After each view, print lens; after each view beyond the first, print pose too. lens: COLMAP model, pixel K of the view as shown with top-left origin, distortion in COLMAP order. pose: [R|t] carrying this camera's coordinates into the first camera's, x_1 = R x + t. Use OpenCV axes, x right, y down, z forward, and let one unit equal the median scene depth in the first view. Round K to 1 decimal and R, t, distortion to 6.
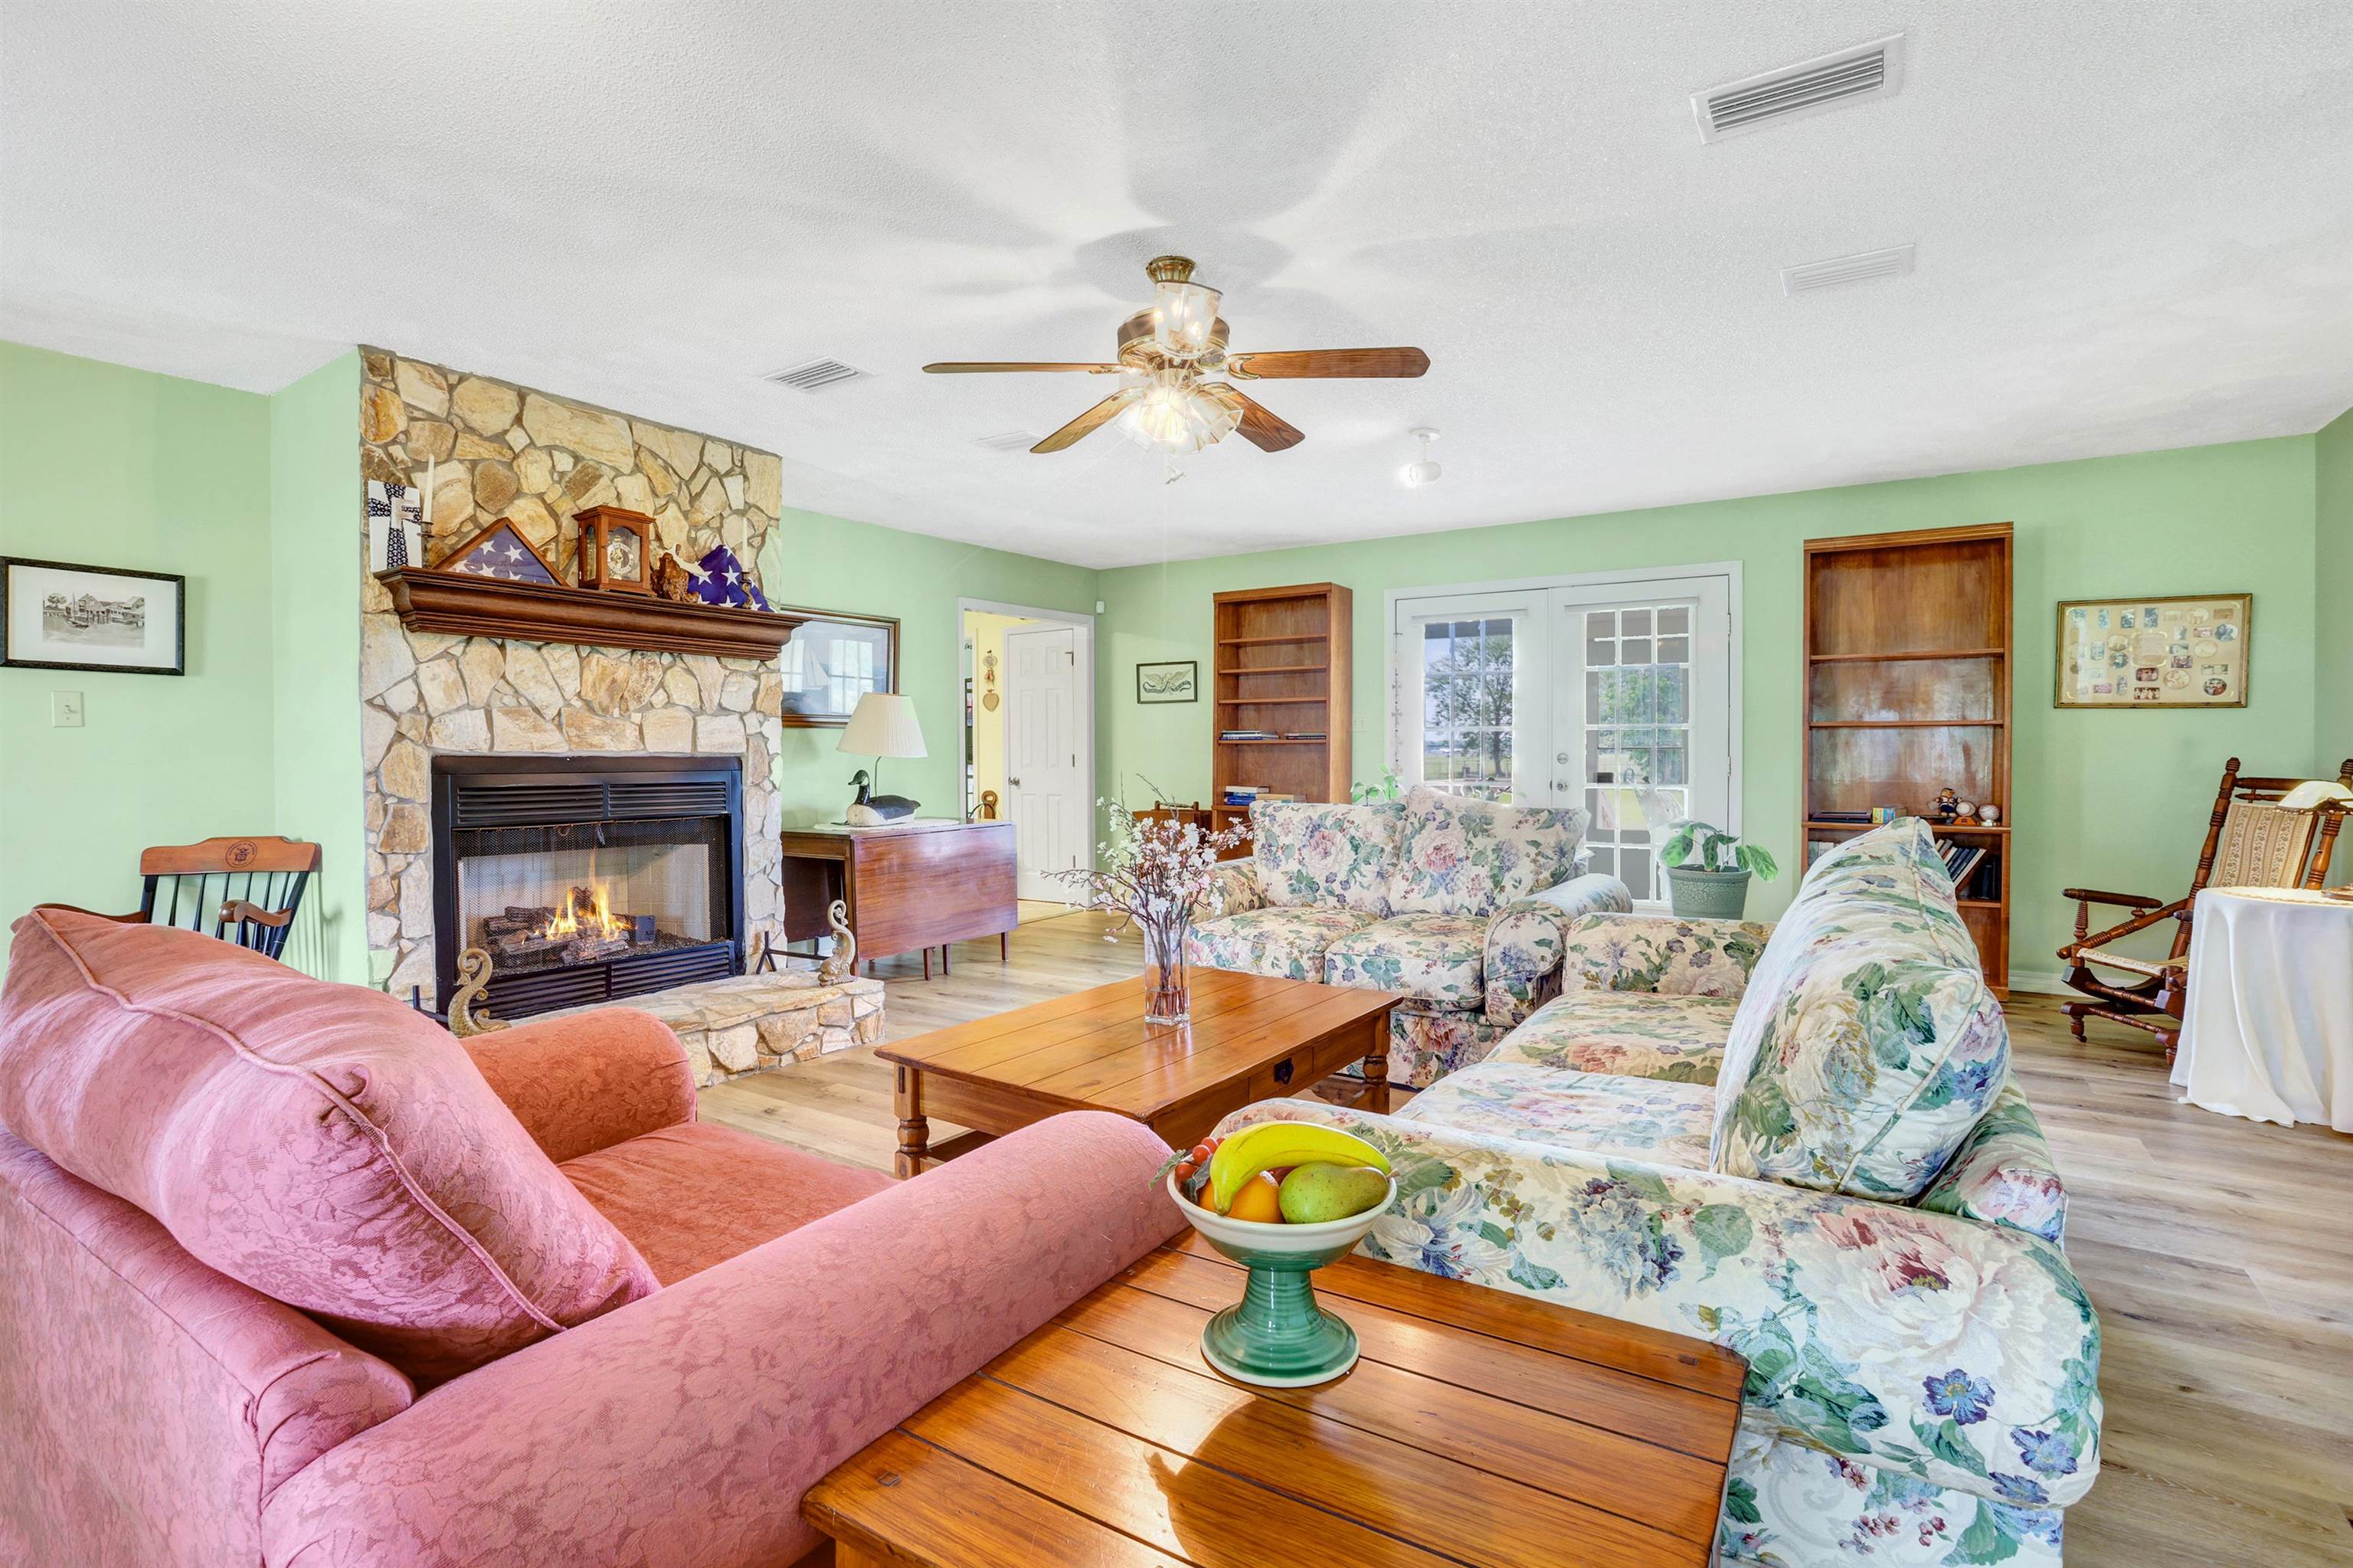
lens RADIAL K [[1087.2, 0, 1189.7], [0, 1087.2, 789.3], [0, 0, 1]] dist [-0.031179, 0.004033]
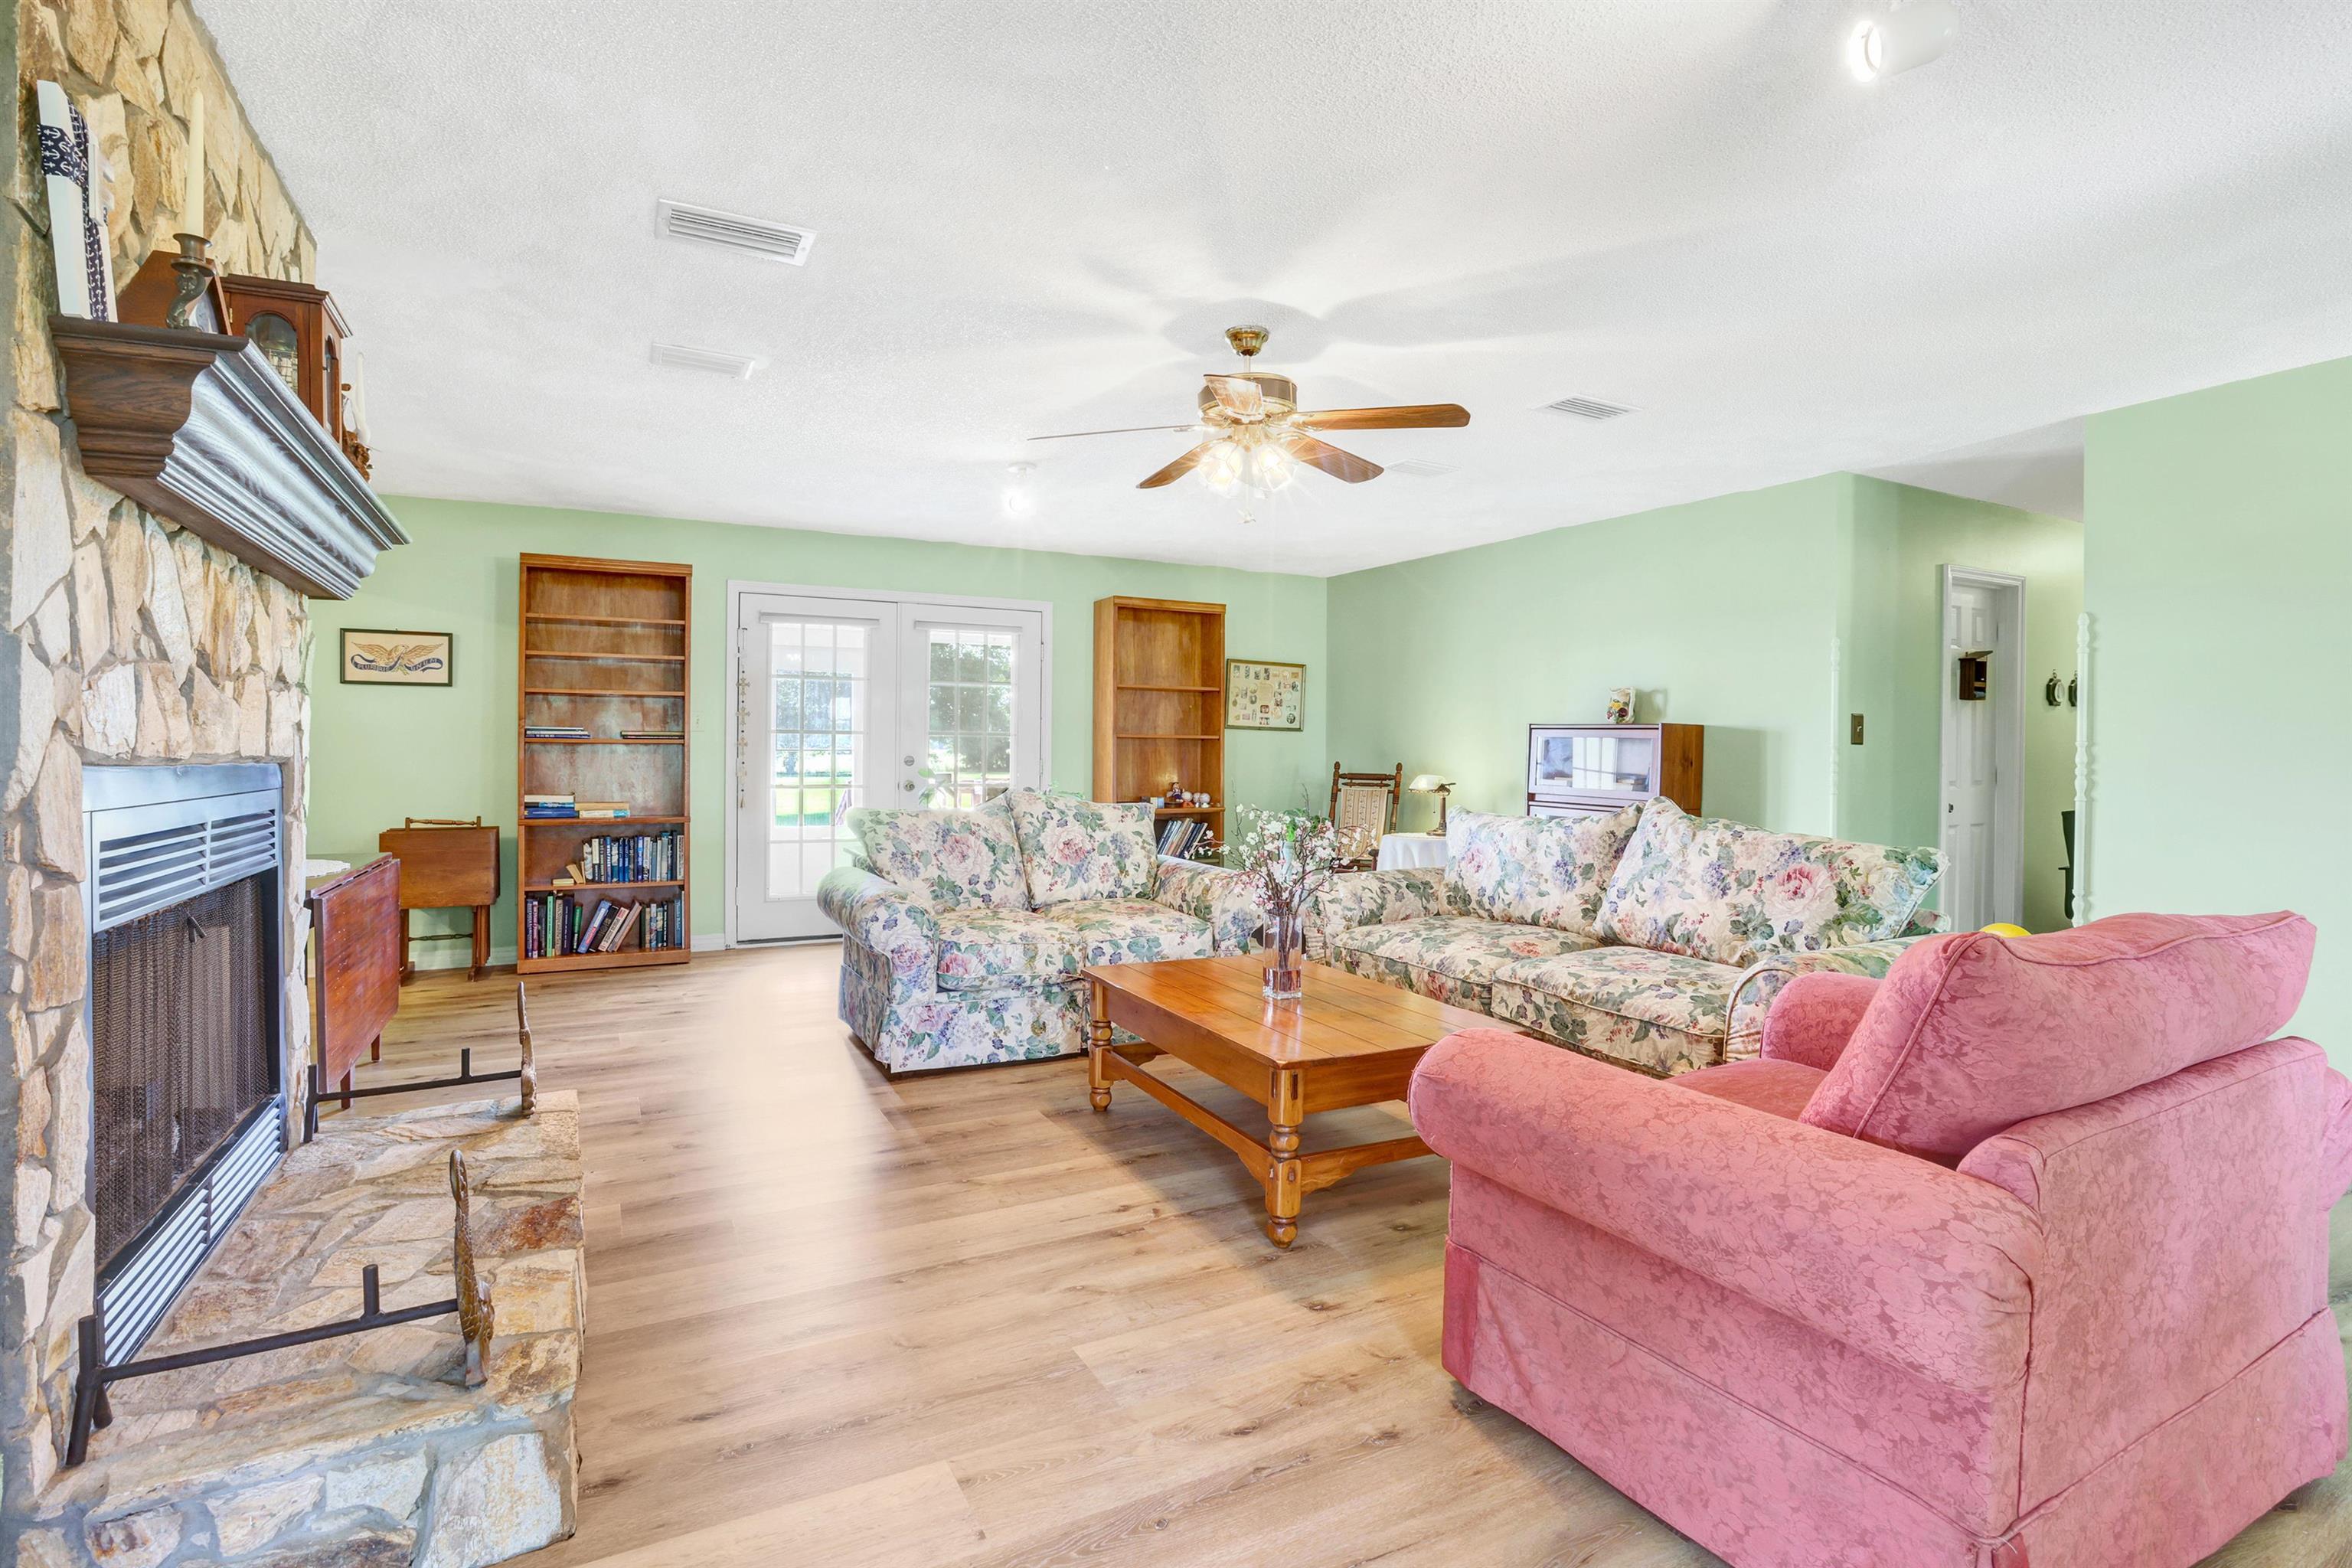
lens RADIAL K [[1086.7, 0, 1181.2], [0, 1086.7, 771.4], [0, 0, 1]] dist [-0.031179, 0.004033]
pose [[0.504521, -0.008801, 0.863355, -0.670524], [0.020917, 0.999779, -0.002032, -0.015149], [-0.863146, 0.019084, 0.504594, 0.319231]]
